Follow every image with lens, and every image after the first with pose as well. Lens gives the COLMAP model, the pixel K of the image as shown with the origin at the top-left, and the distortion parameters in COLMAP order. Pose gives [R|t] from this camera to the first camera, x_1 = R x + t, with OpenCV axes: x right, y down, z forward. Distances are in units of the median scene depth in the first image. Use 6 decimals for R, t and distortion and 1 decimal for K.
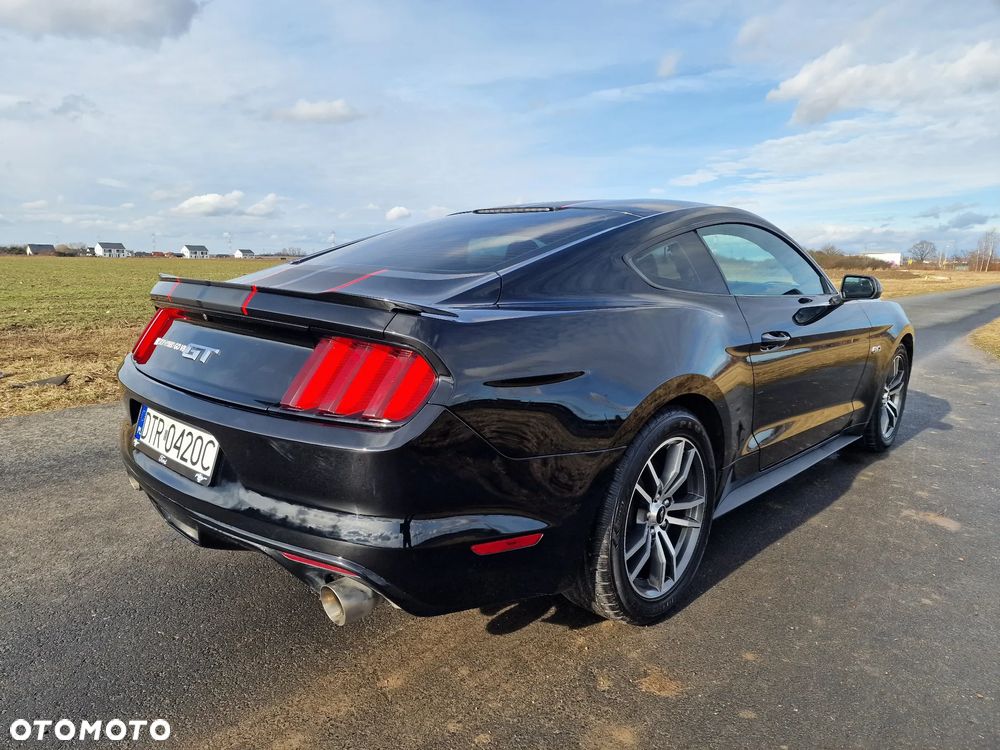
lens RADIAL K [[708.3, 0, 494.1], [0, 708.3, 390.7], [0, 0, 1]] dist [0.075055, -0.063127]
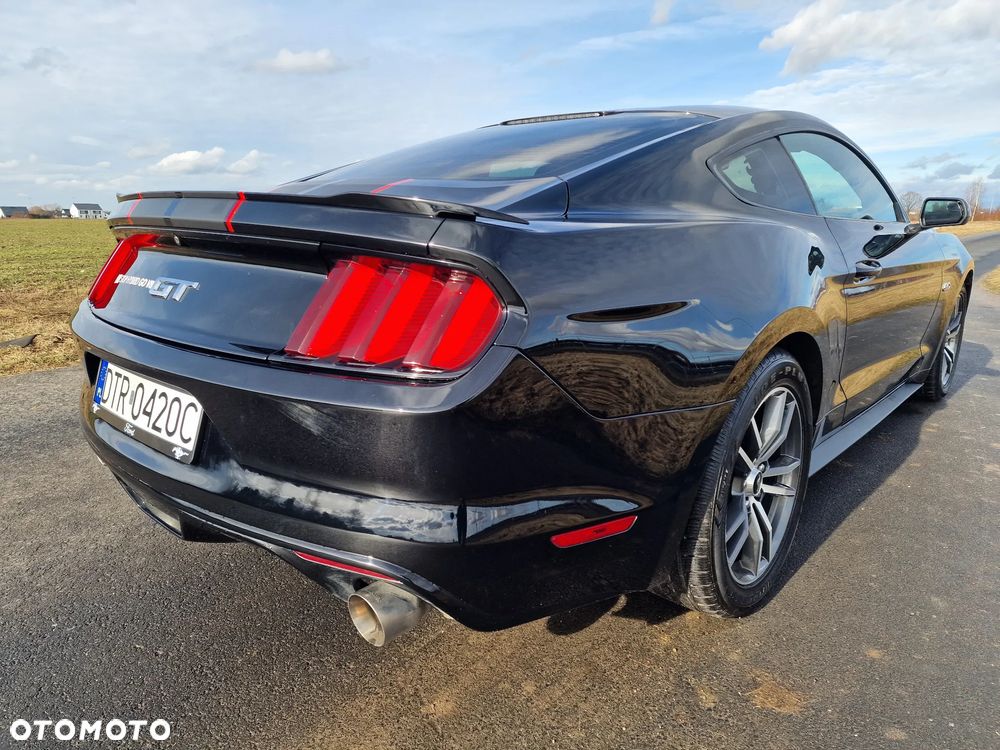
lens RADIAL K [[696.4, 0, 505.0], [0, 696.4, 388.8], [0, 0, 1]] dist [0.075560, -0.068897]
pose [[0.999284, -0.020808, 0.031606, -0.071908], [0.019065, 0.998332, 0.054504, 0.016409], [-0.032688, -0.053862, 0.998013, 0.200895]]
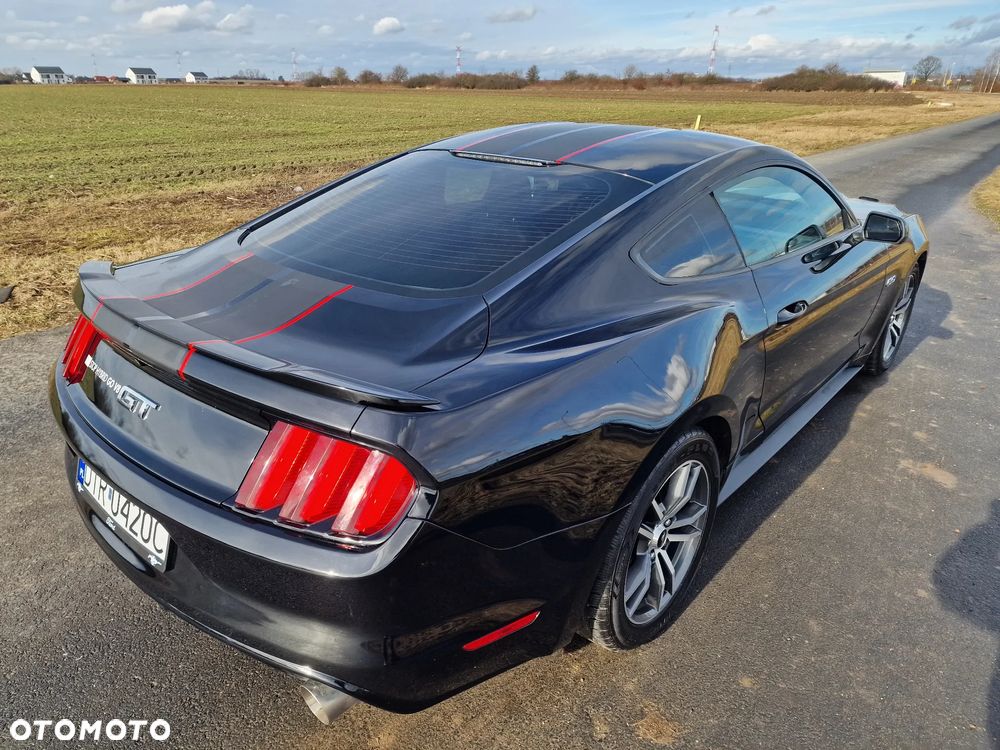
lens RADIAL K [[701.5, 0, 500.6], [0, 701.5, 392.5], [0, 0, 1]] dist [0.079086, -0.075487]
pose [[0.999329, -0.021307, 0.029805, -0.002255], [0.013394, 0.969660, 0.244089, -0.228179], [-0.034101, -0.243526, 0.969295, 0.141166]]
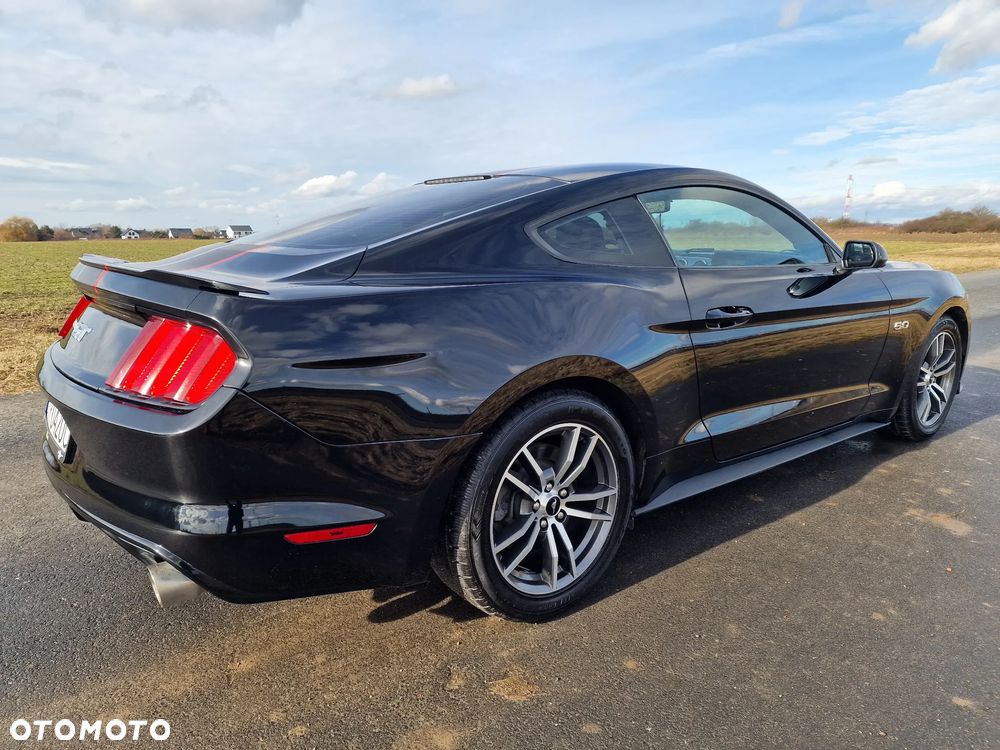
lens RADIAL K [[704.6, 0, 495.1], [0, 704.6, 393.3], [0, 0, 1]] dist [0.088912, -0.089642]
pose [[0.985450, 0.014425, -0.169351, 0.293947], [-0.007679, 0.999153, 0.040421, -0.009584], [0.169791, -0.038532, 0.984727, 0.077709]]
